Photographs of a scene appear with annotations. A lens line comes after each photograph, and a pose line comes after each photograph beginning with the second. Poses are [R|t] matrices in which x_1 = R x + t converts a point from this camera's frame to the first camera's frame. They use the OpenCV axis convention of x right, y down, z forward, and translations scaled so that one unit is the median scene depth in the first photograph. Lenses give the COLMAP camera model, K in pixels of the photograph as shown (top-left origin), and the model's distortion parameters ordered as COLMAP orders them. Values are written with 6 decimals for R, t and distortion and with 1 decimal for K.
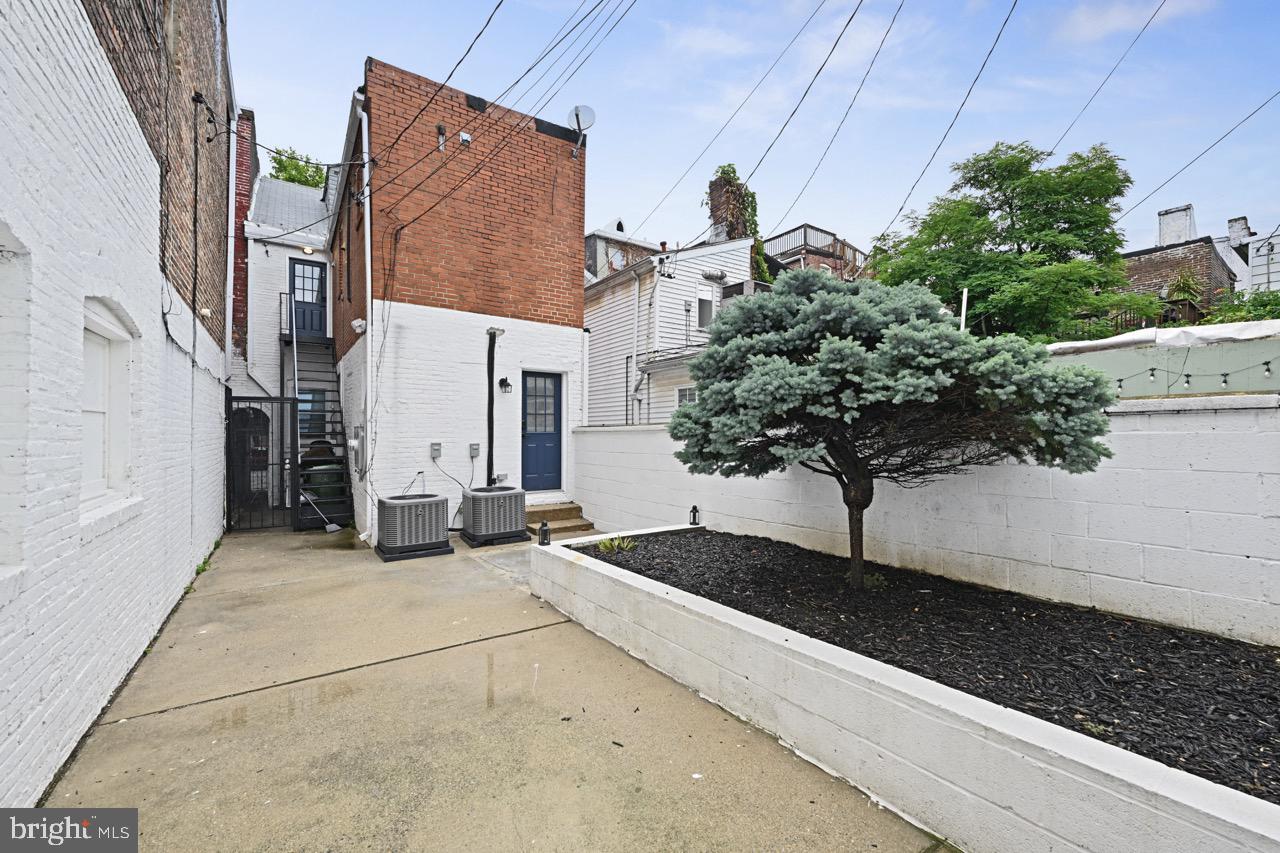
lens RADIAL K [[524.0, 0, 636.1], [0, 524.0, 430.7], [0, 0, 1]] dist [-0.003490, 0.001117]
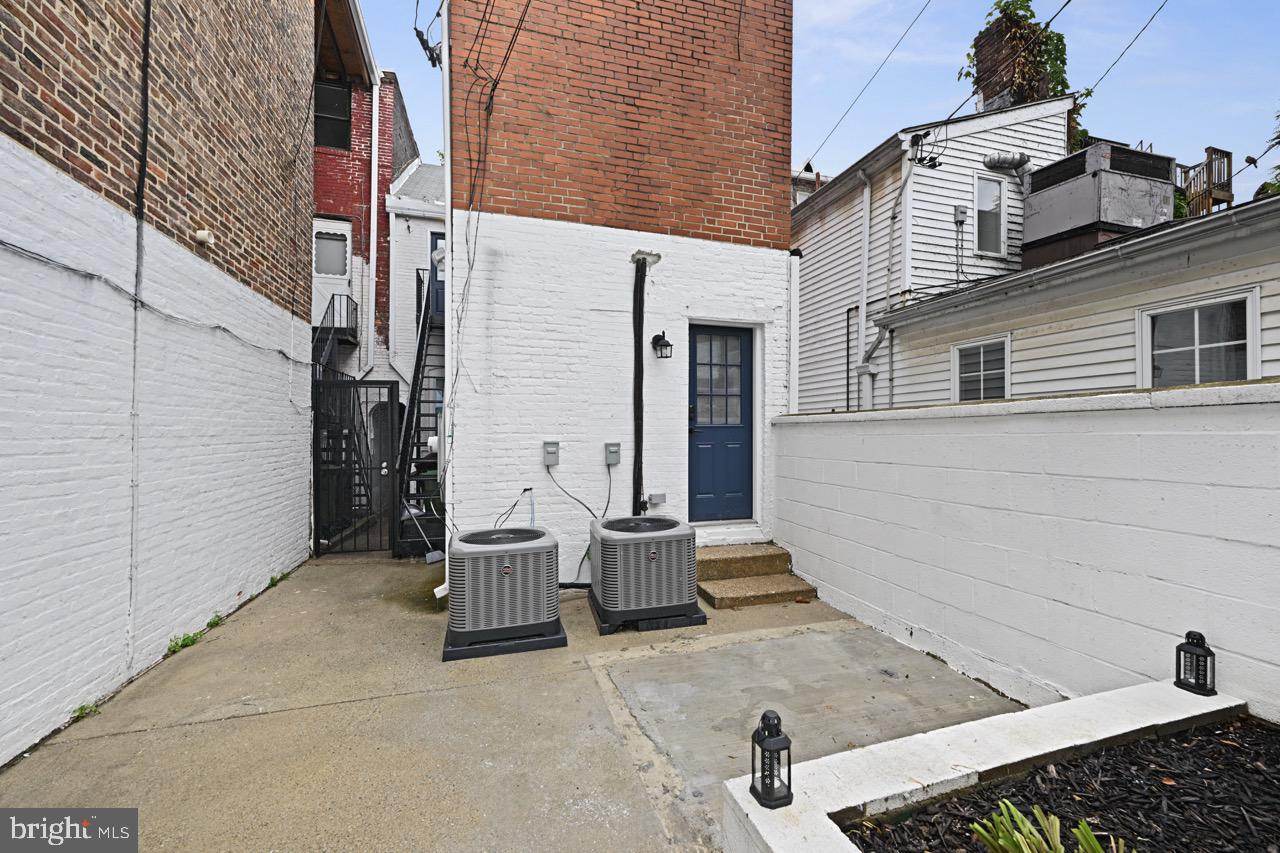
lens RADIAL K [[524.0, 0, 640.3], [0, 524.0, 429.8], [0, 0, 1]] dist [-0.003490, 0.001117]
pose [[0.954332, -0.001174, -0.298746, -0.090252], [0.001391, 0.999999, 0.000513, 0.008202], [0.298745, -0.000906, 0.954332, 0.403006]]
